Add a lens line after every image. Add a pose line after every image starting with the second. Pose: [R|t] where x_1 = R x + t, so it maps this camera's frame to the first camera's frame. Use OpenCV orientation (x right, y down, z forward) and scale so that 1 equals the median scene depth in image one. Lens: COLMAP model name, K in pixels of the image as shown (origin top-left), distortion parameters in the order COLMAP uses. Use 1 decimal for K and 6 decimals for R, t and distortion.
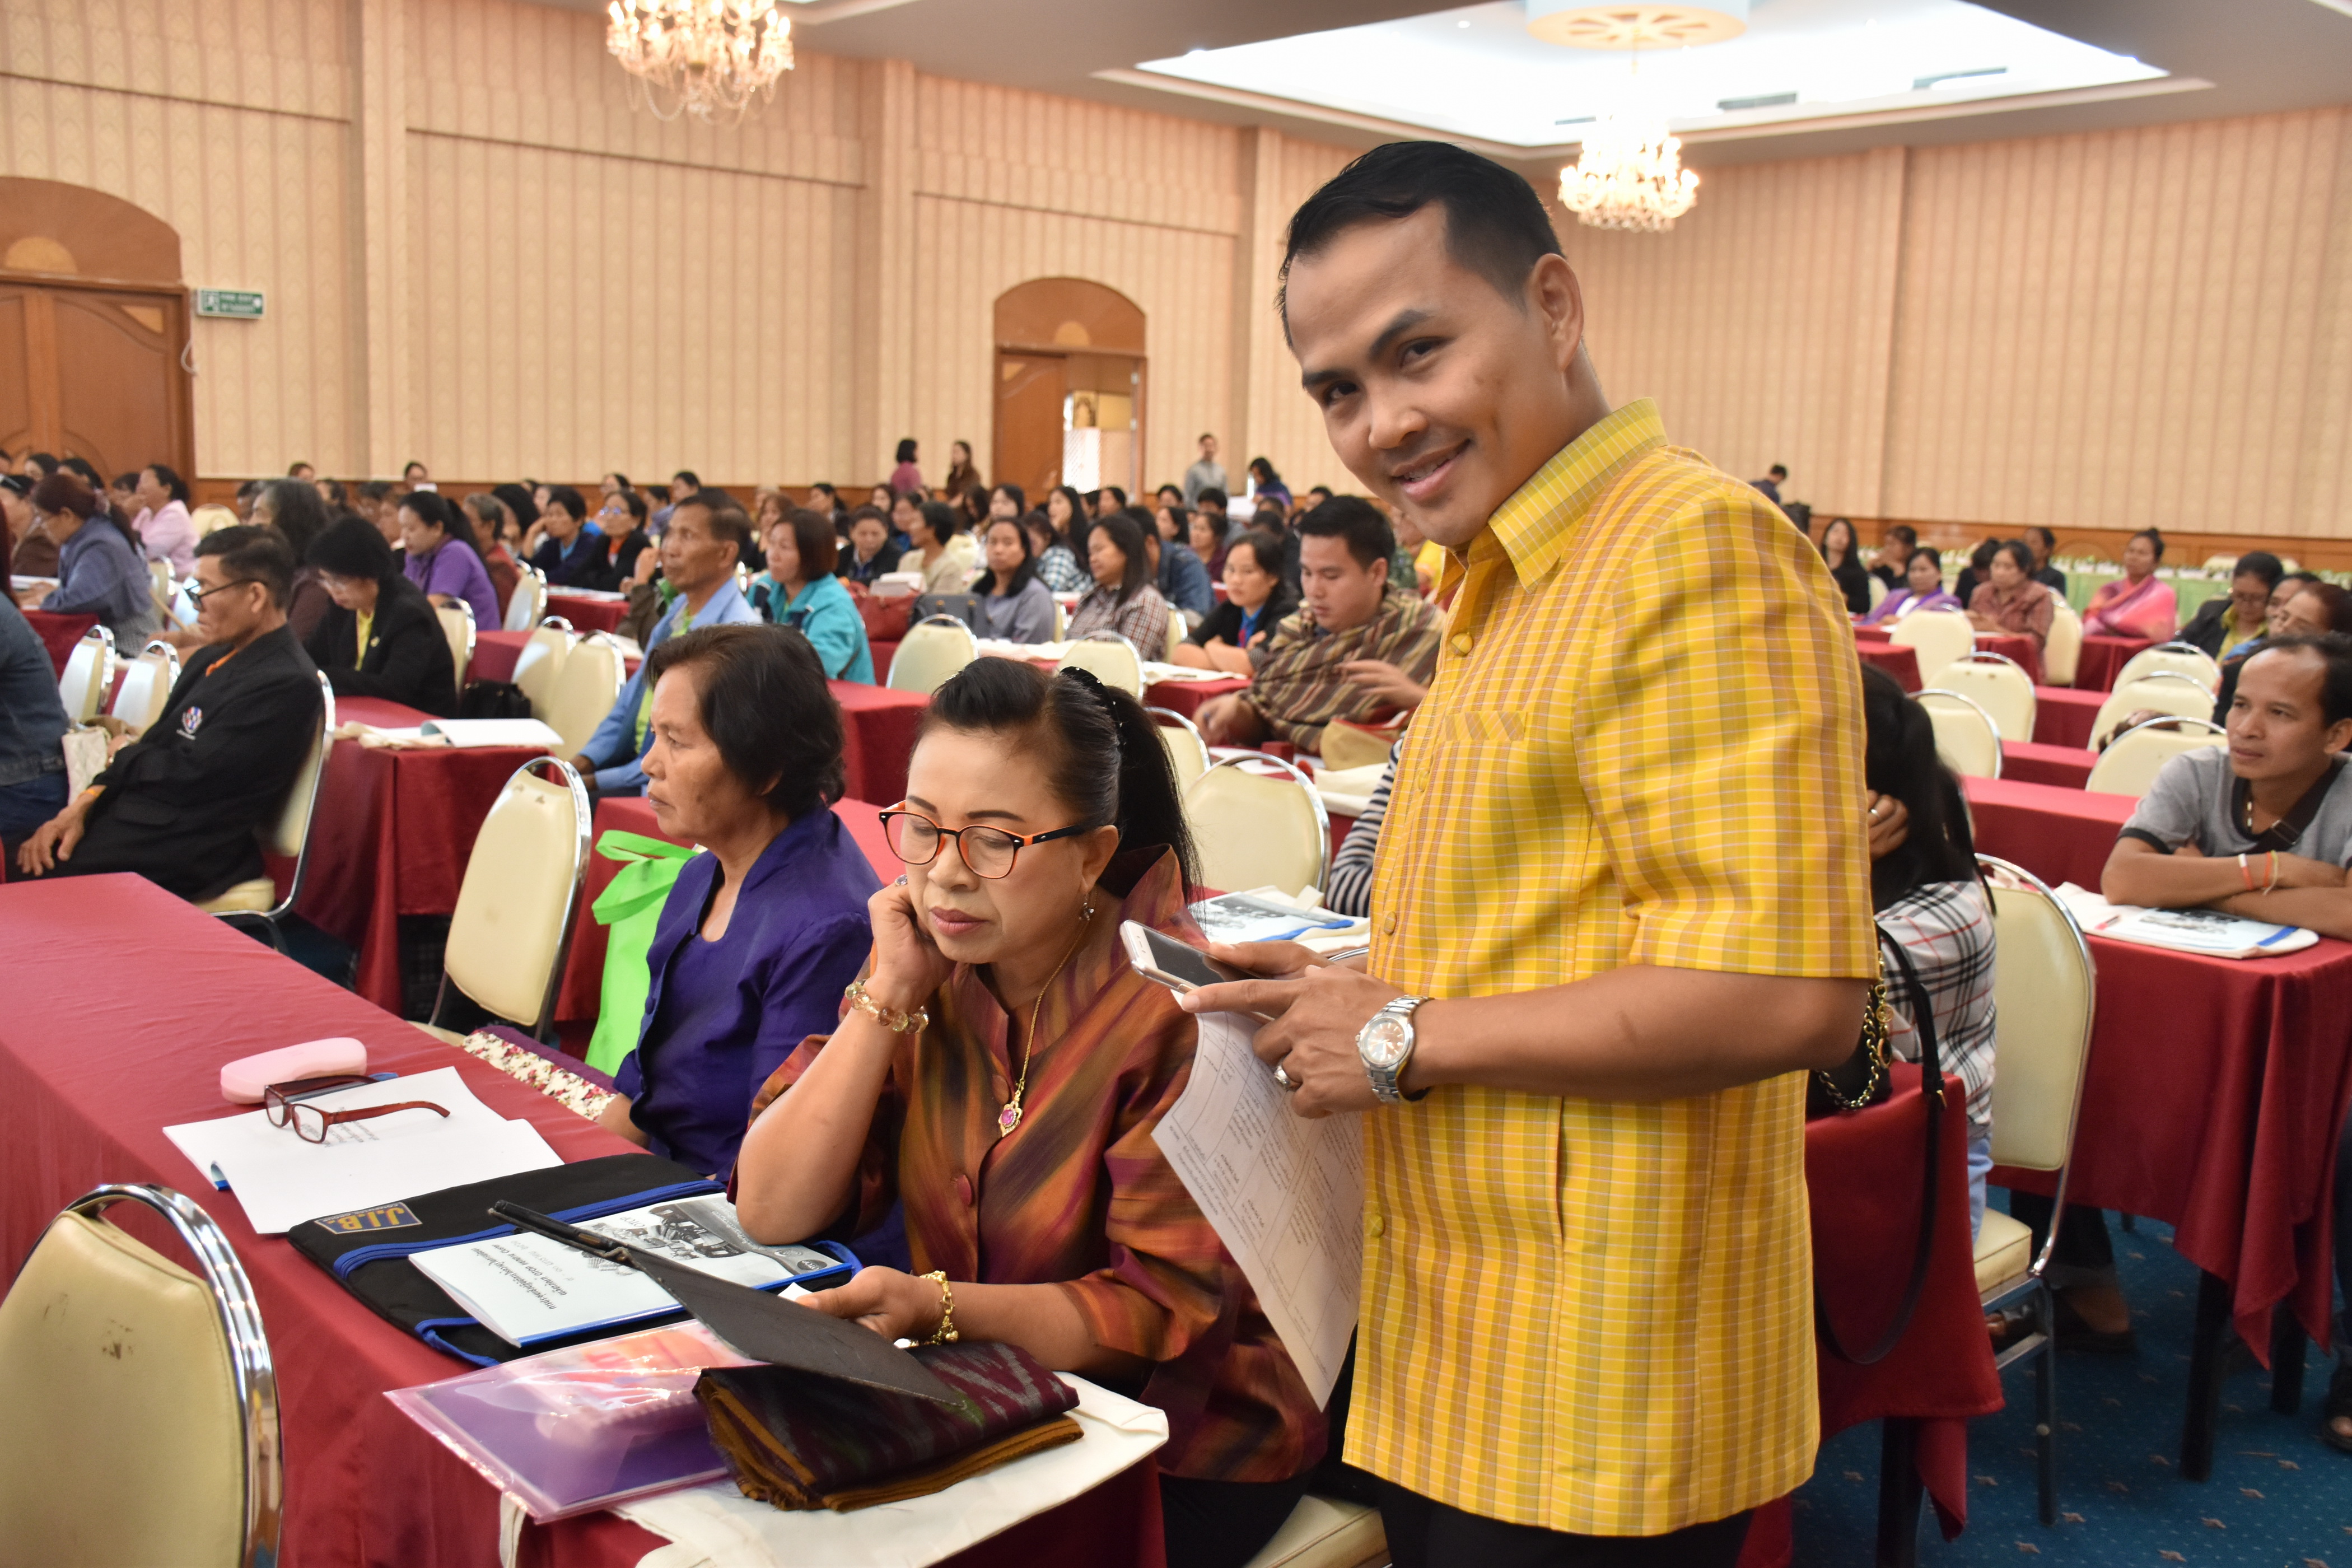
lens RADIAL K [[2158.4, 0, 1185.5], [0, 2158.4, 767.4], [0, 0, 1]] dist [-0.023102, 0.000000]
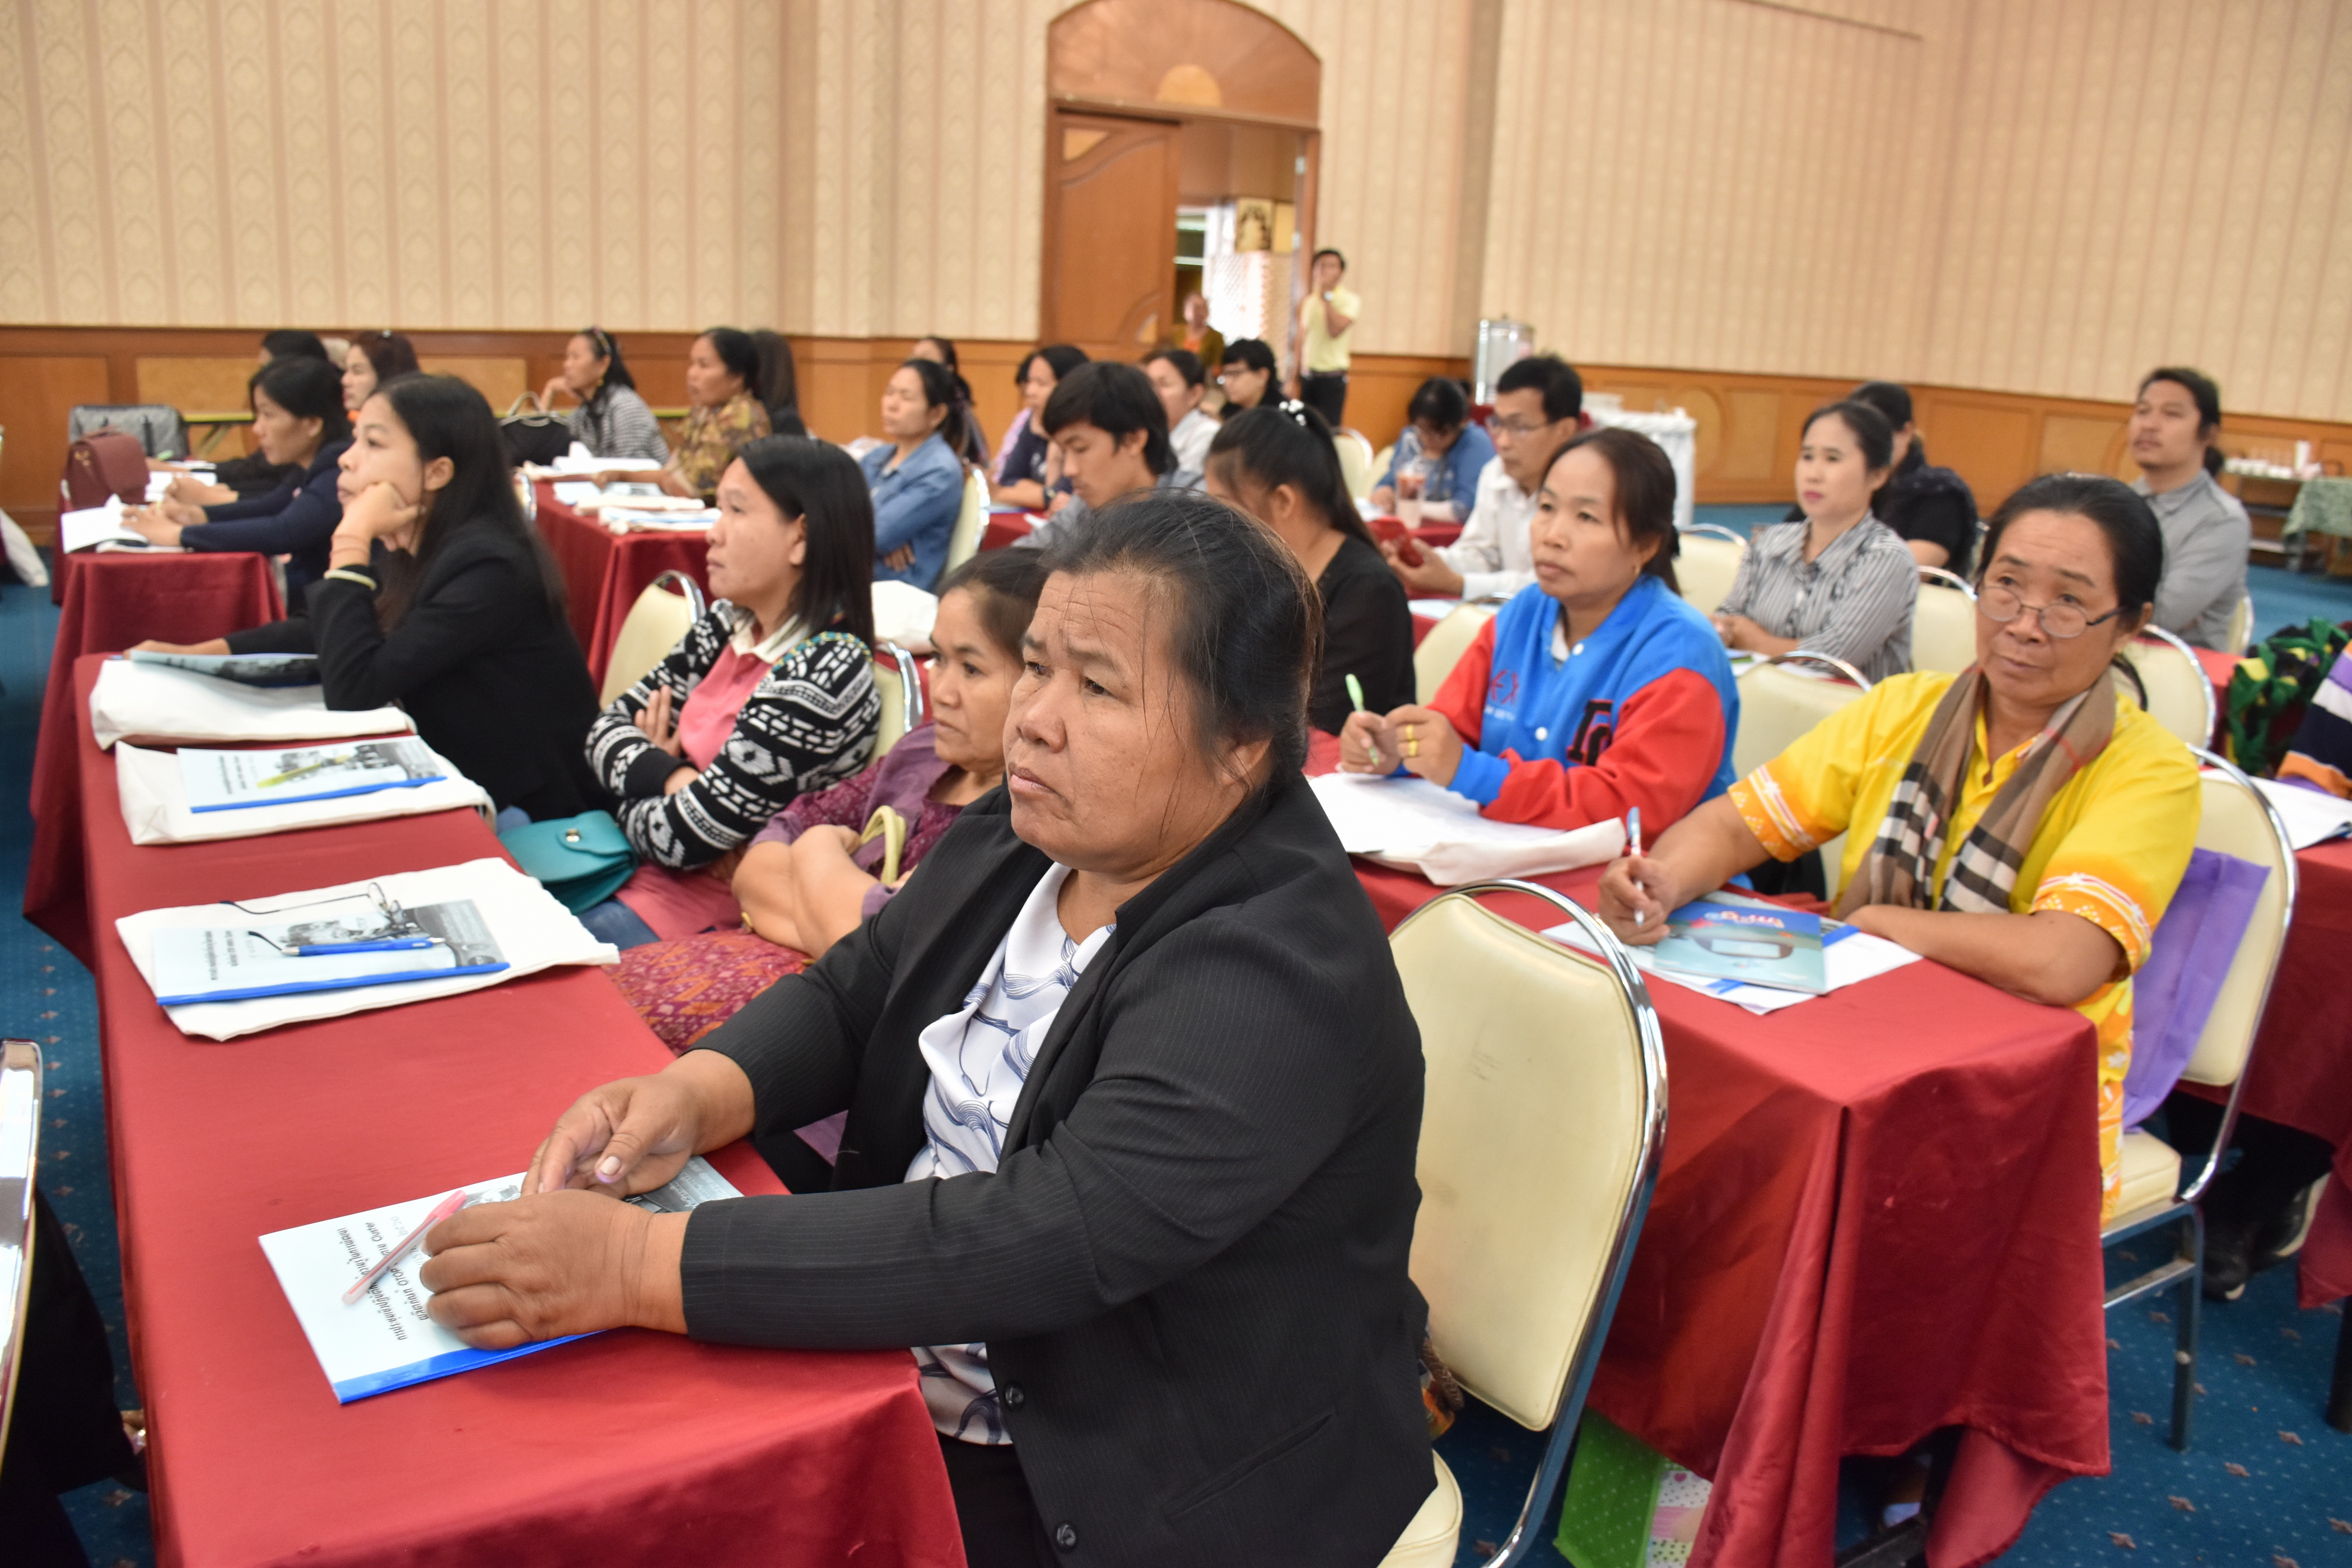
lens RADIAL K [[1827.7, 0, 1173.3], [0, 1827.7, 793.5], [0, 0, 1]] dist [-0.142671, 0.086652]
pose [[0.984661, 0.060710, -0.163575, 0.048289], [-0.041385, 0.992024, 0.119061, -0.084882], [0.169499, -0.110465, 0.979320, 0.646576]]
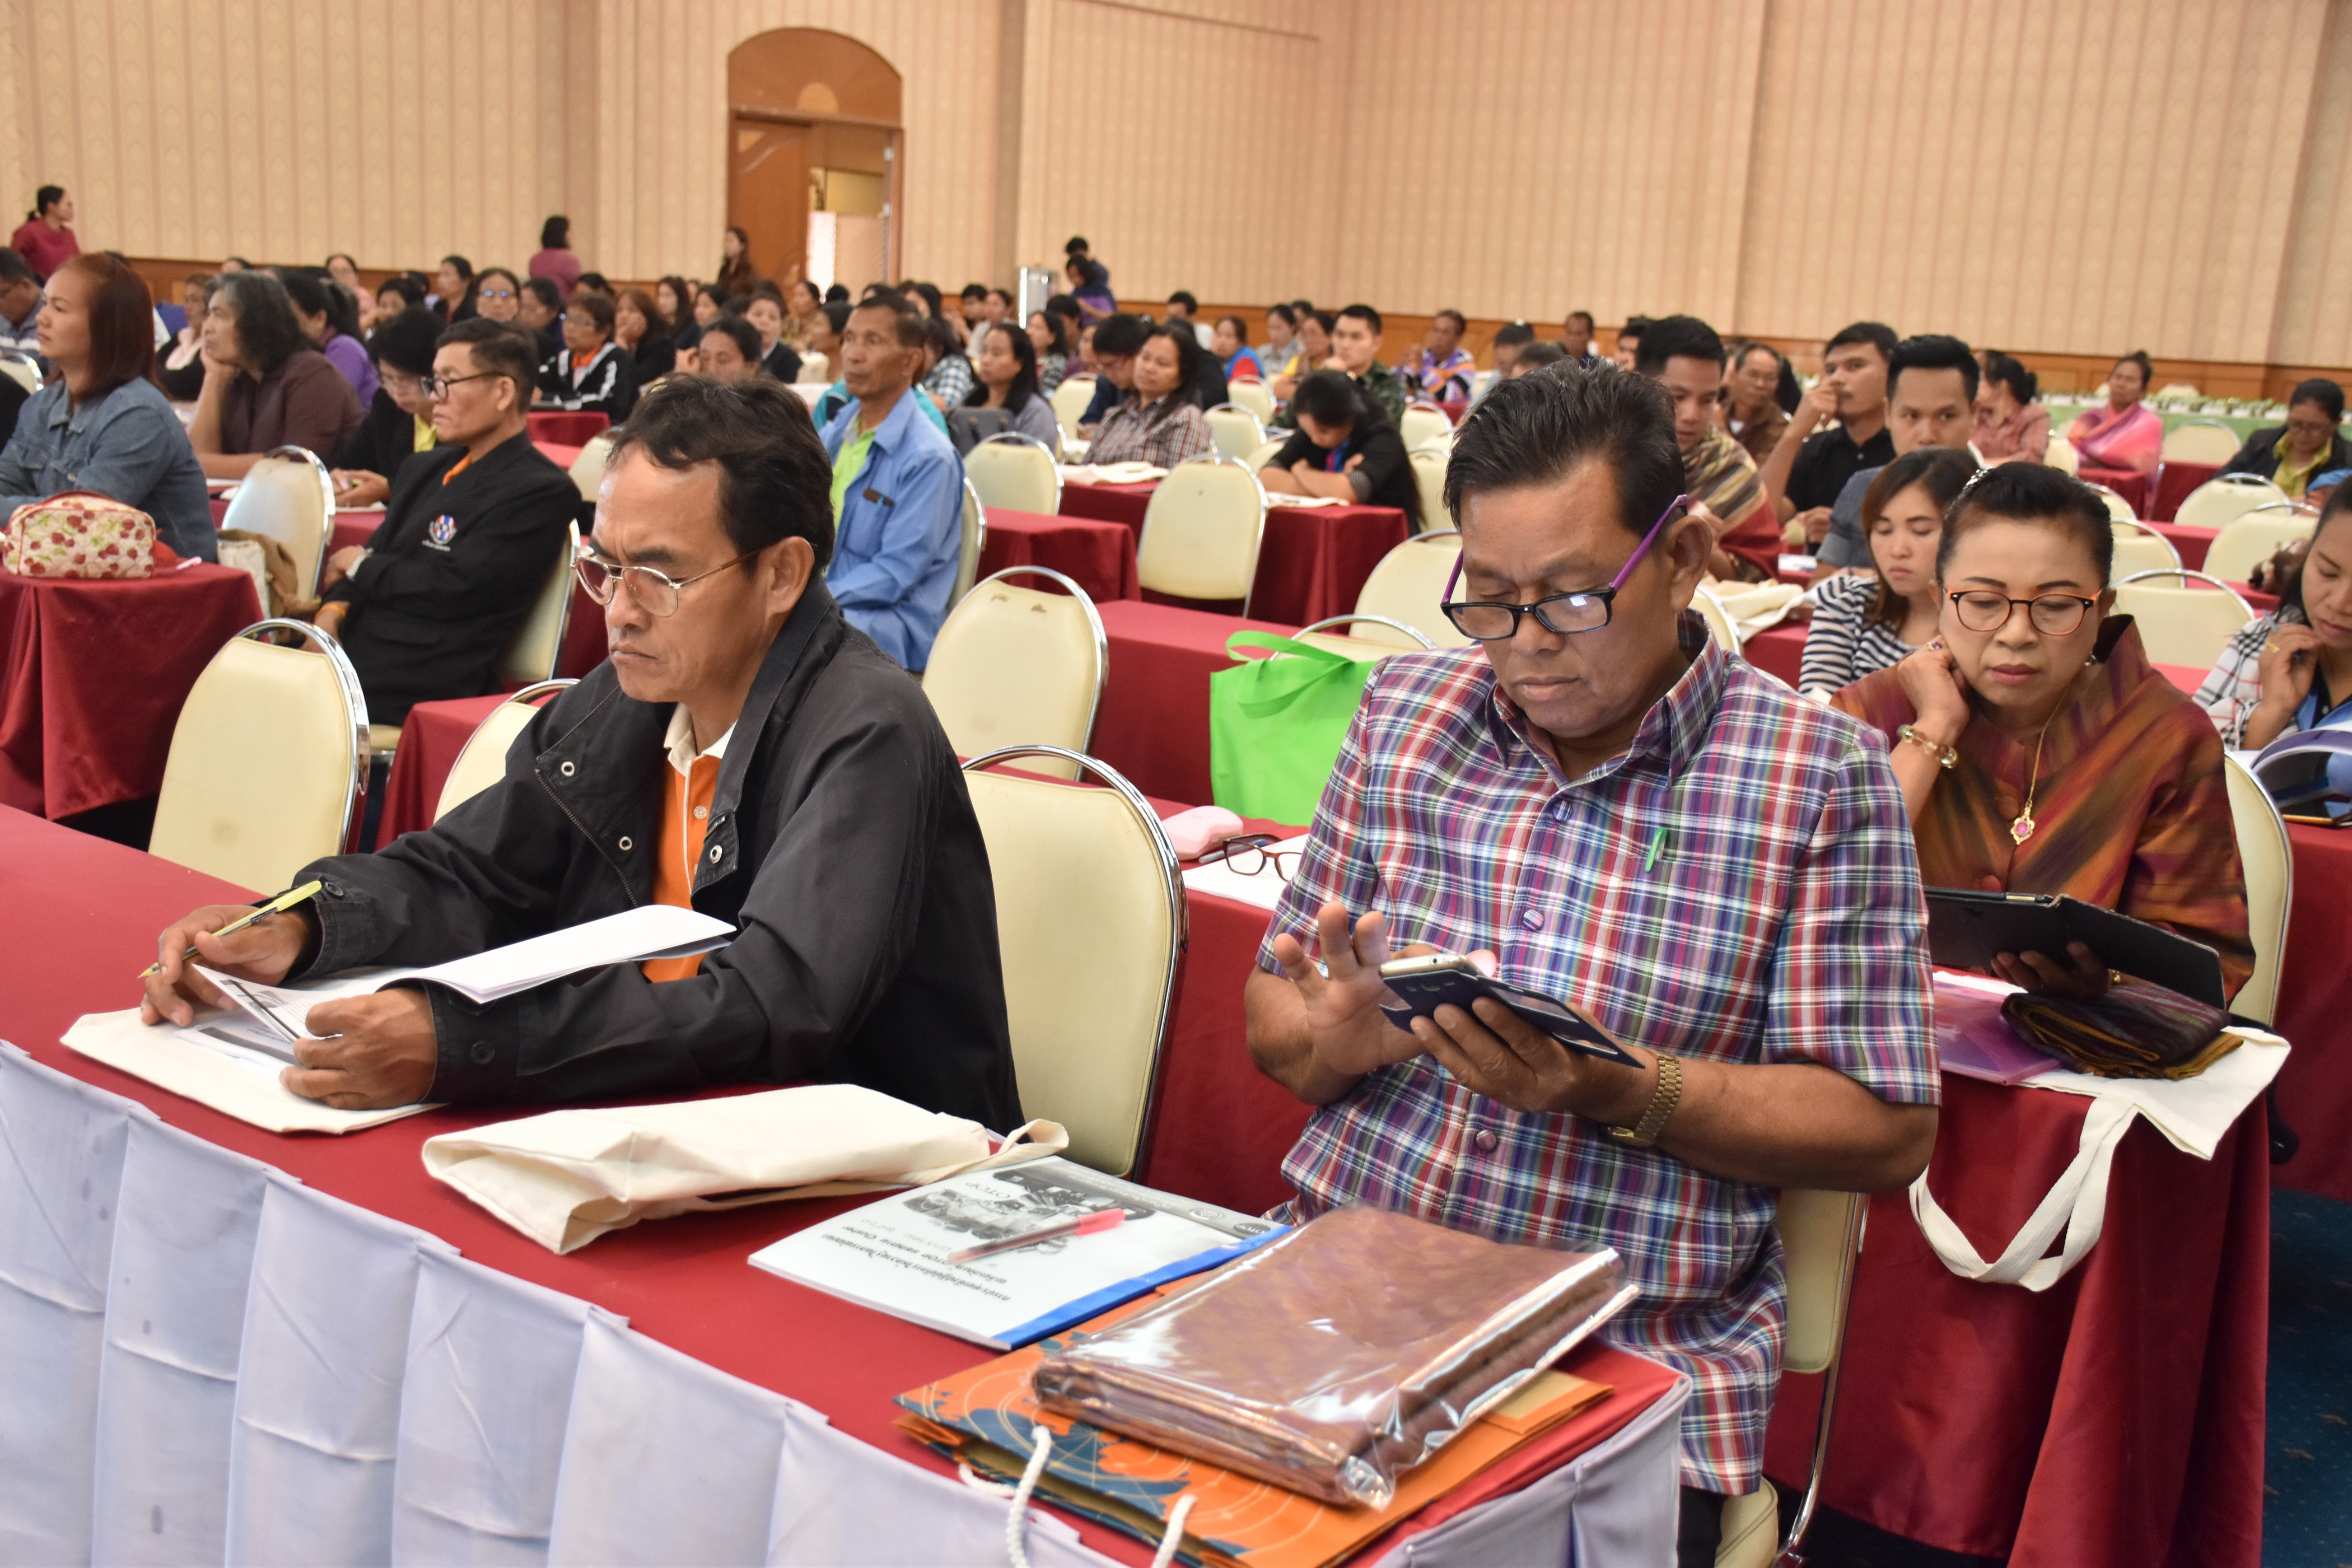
lens RADIAL K [[2576.0, 0, 1179.9], [0, 2576.0, 790.7], [0, 0, 1]] dist [0.063692, 0.000000]
pose [[0.989205, -0.008487, 0.146292, -0.083546], [-0.000860, 0.997968, 0.063711, 0.004690], [-0.146535, -0.063149, 0.987188, -0.040459]]
